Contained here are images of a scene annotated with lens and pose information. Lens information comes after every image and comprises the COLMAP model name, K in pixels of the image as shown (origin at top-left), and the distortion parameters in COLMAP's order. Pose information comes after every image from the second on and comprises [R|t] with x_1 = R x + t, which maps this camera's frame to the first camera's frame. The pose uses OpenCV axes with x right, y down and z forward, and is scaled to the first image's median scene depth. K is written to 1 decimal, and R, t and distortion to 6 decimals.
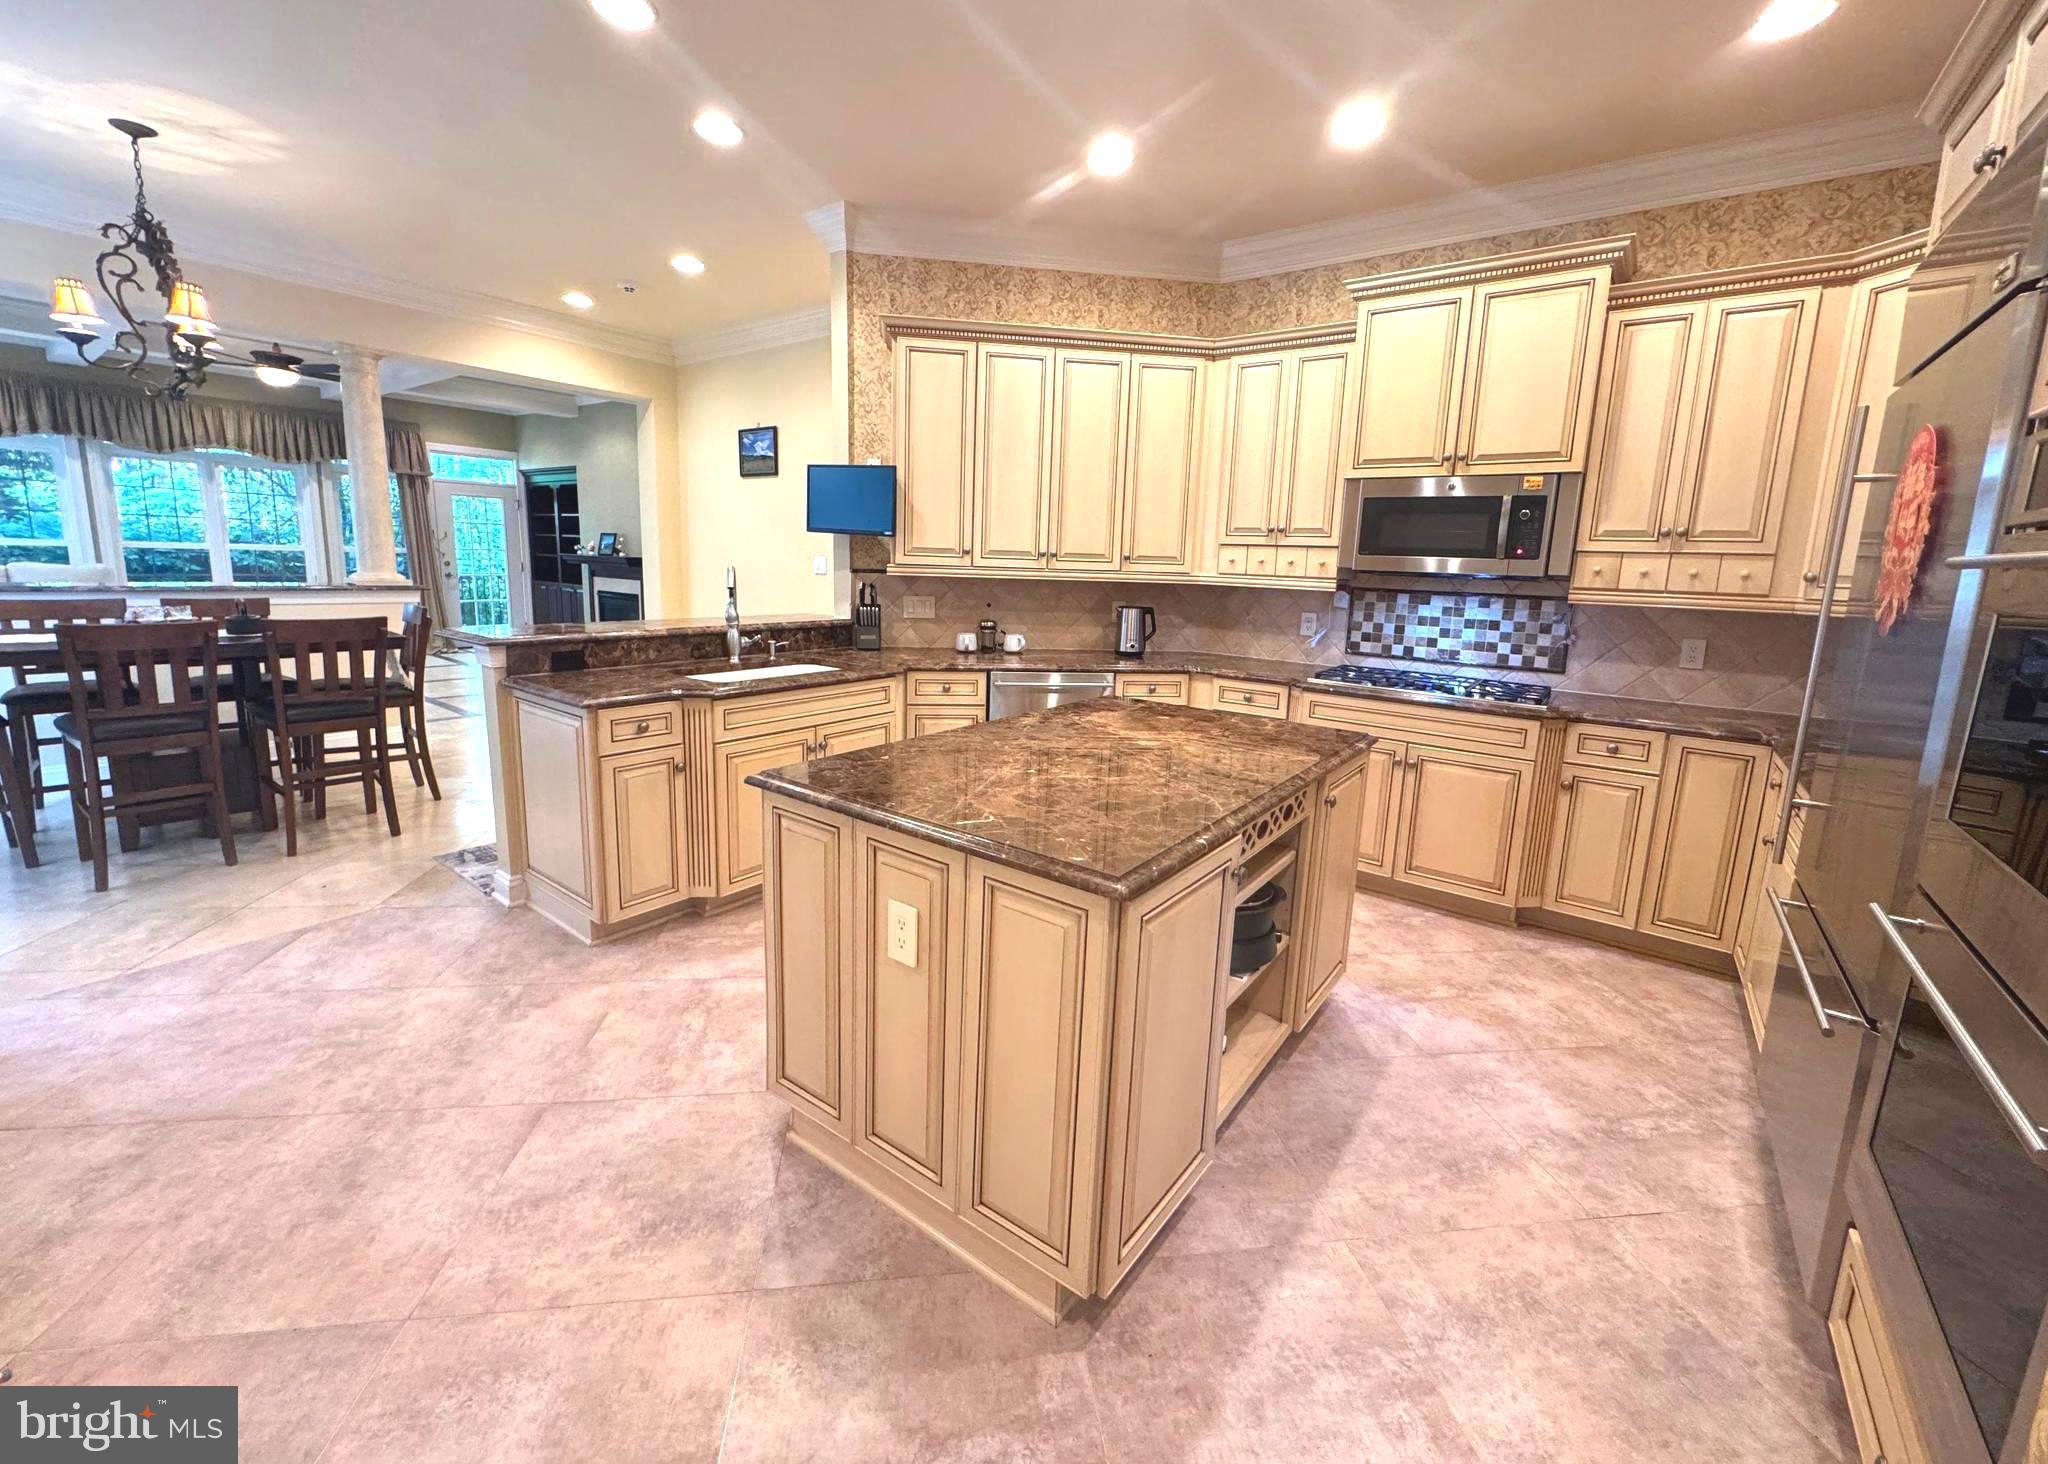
lens RADIAL K [[818.8, 0, 1022.8], [0, 818.8, 684.3], [0, 0, 1]] dist [0.004491, 0.000607]
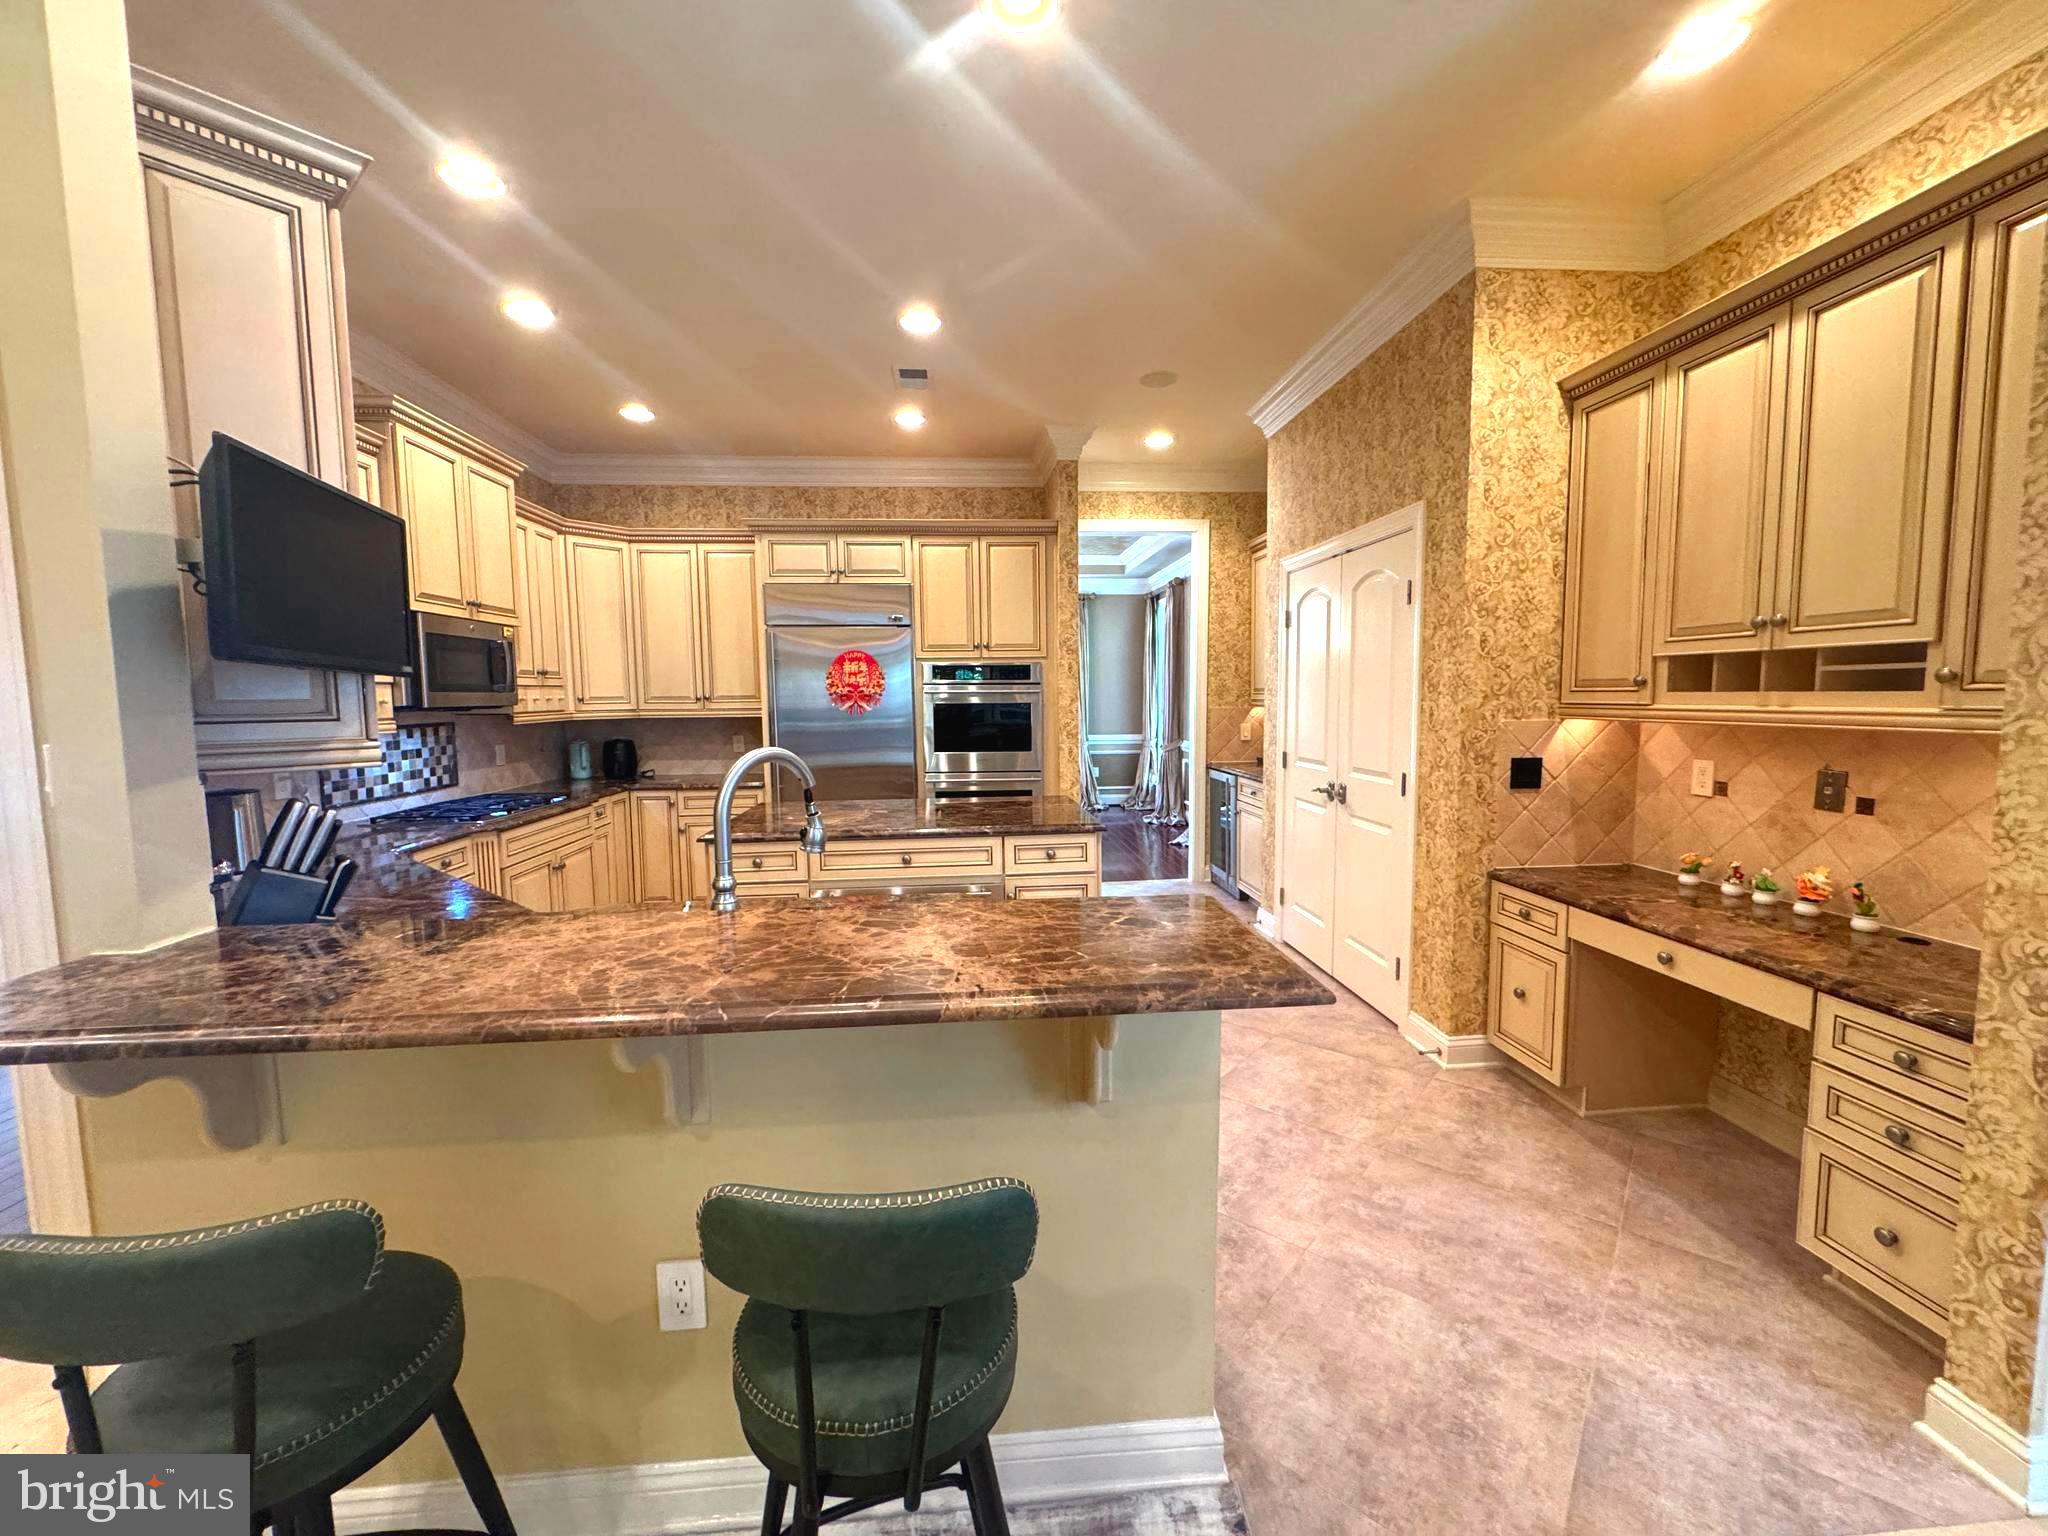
lens RADIAL K [[814.9, 0, 1021.0], [0, 814.9, 761.3], [0, 0, 1]] dist [-0.004179, -0.000402]
pose [[-0.664031, -0.087045, 0.742621, -0.742342], [0.108773, 0.971389, 0.211121, -0.200938], [-0.739751, 0.220968, -0.635564, 1.095751]]
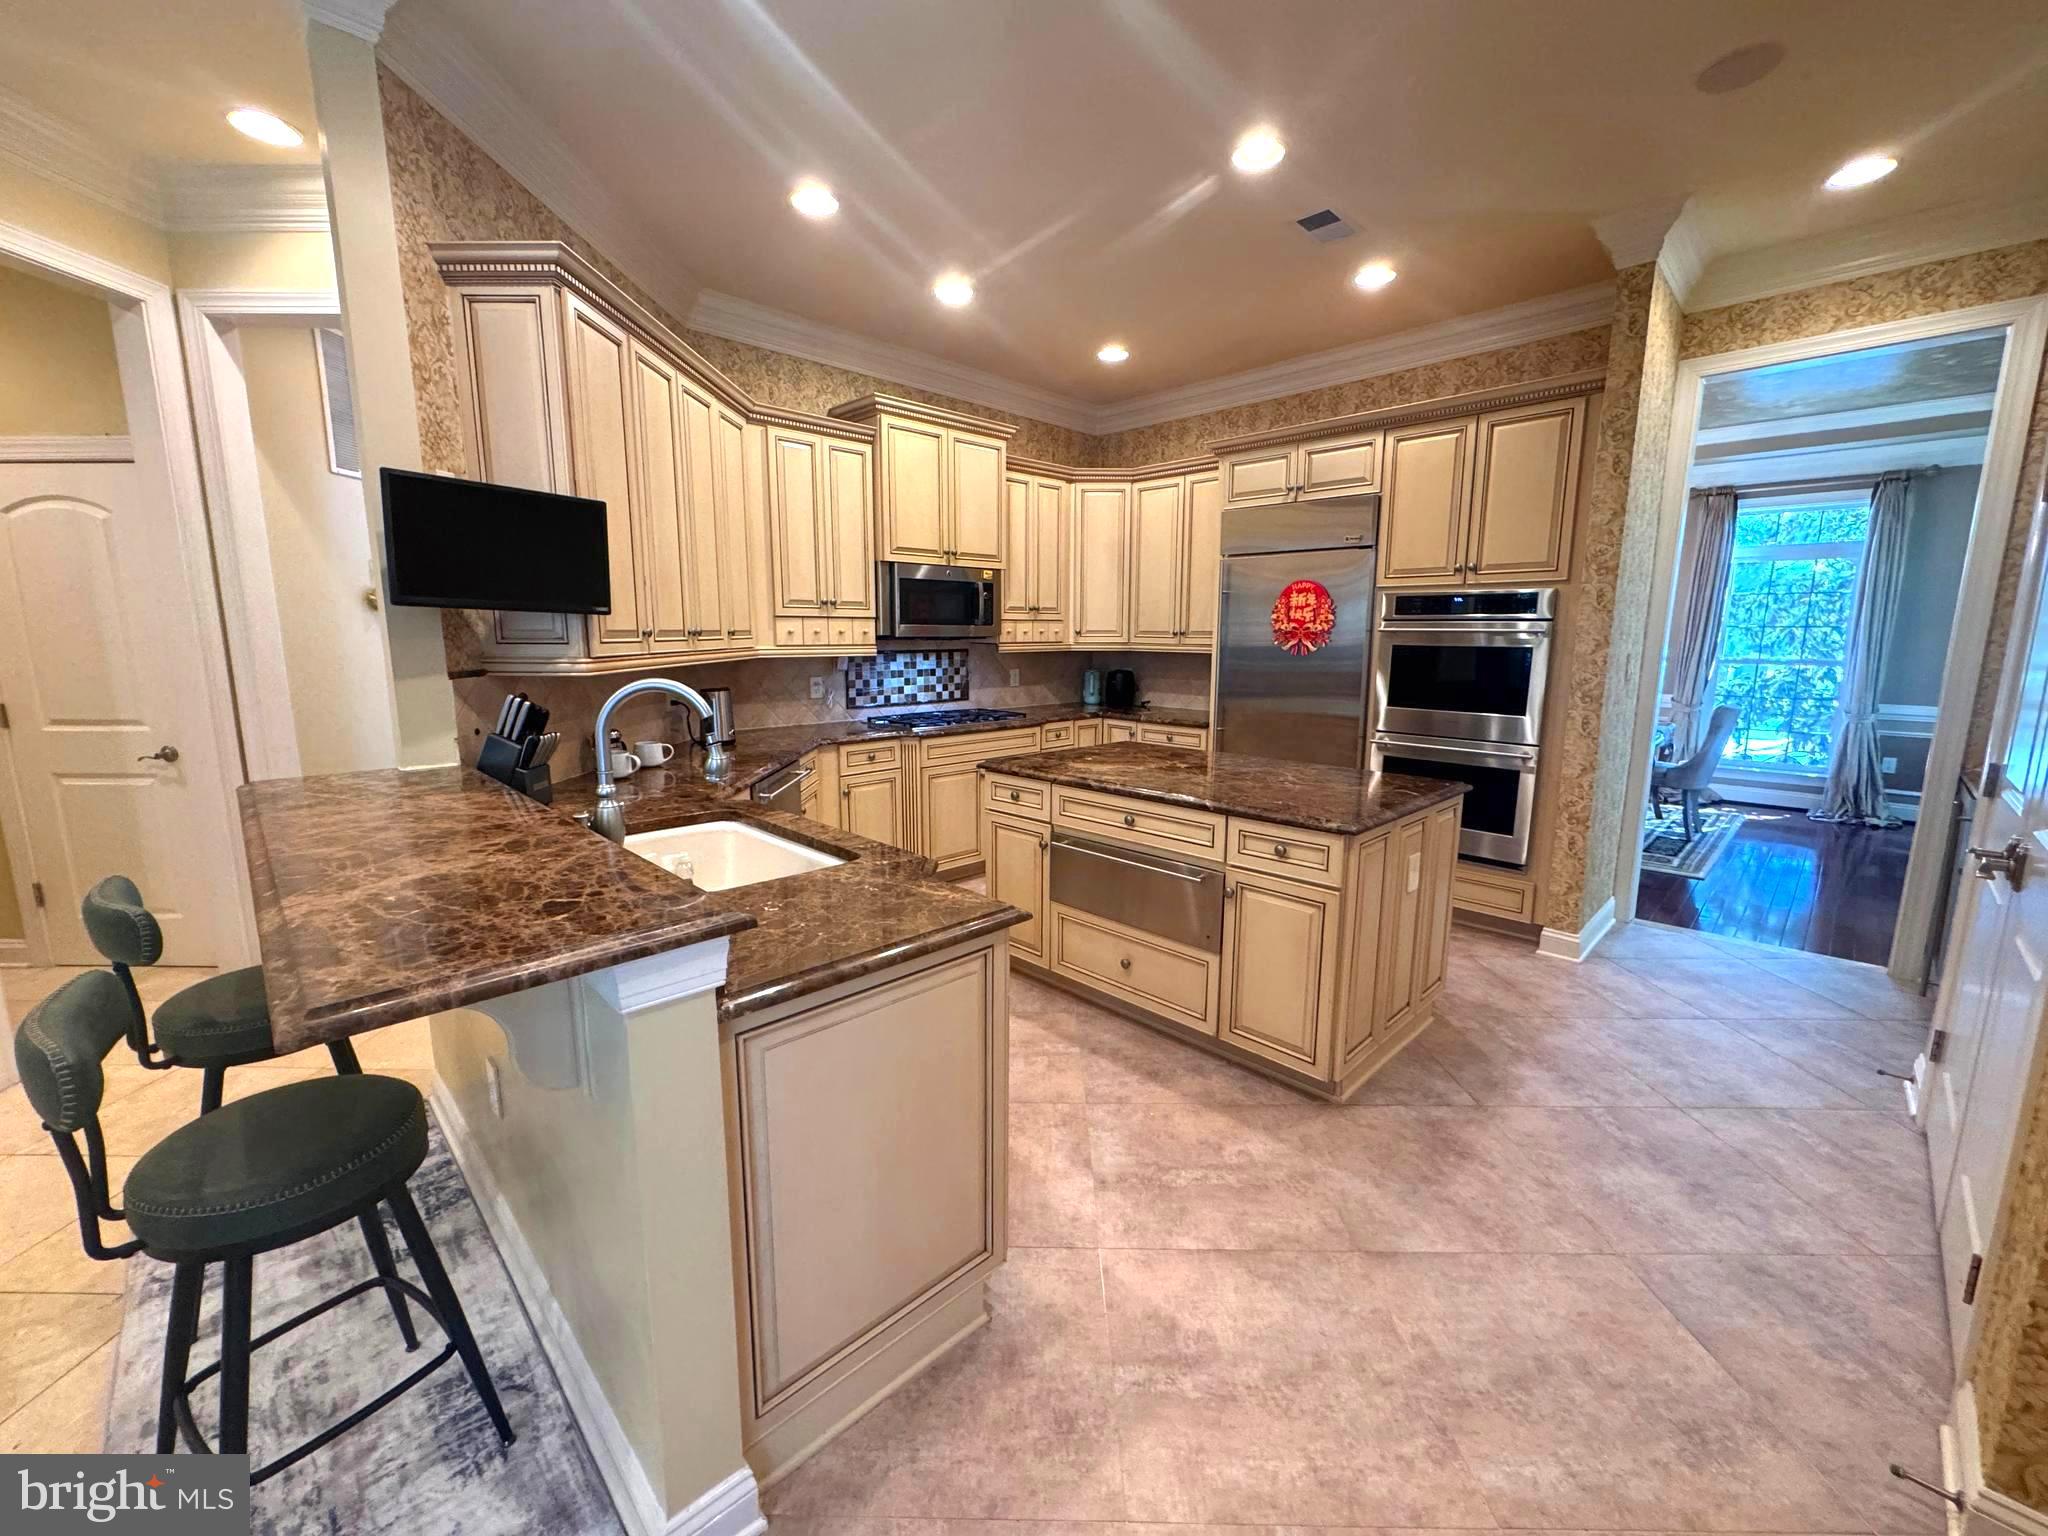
lens RADIAL K [[814.9, 0, 1025.4], [0, 814.9, 761.9], [0, 0, 1]] dist [-0.004179, -0.000402]
pose [[0.151212, -0.188845, 0.970295, -0.773953], [0.158808, 0.973473, 0.164715, -0.126803], [-0.975661, 0.129184, 0.177191, 0.620821]]
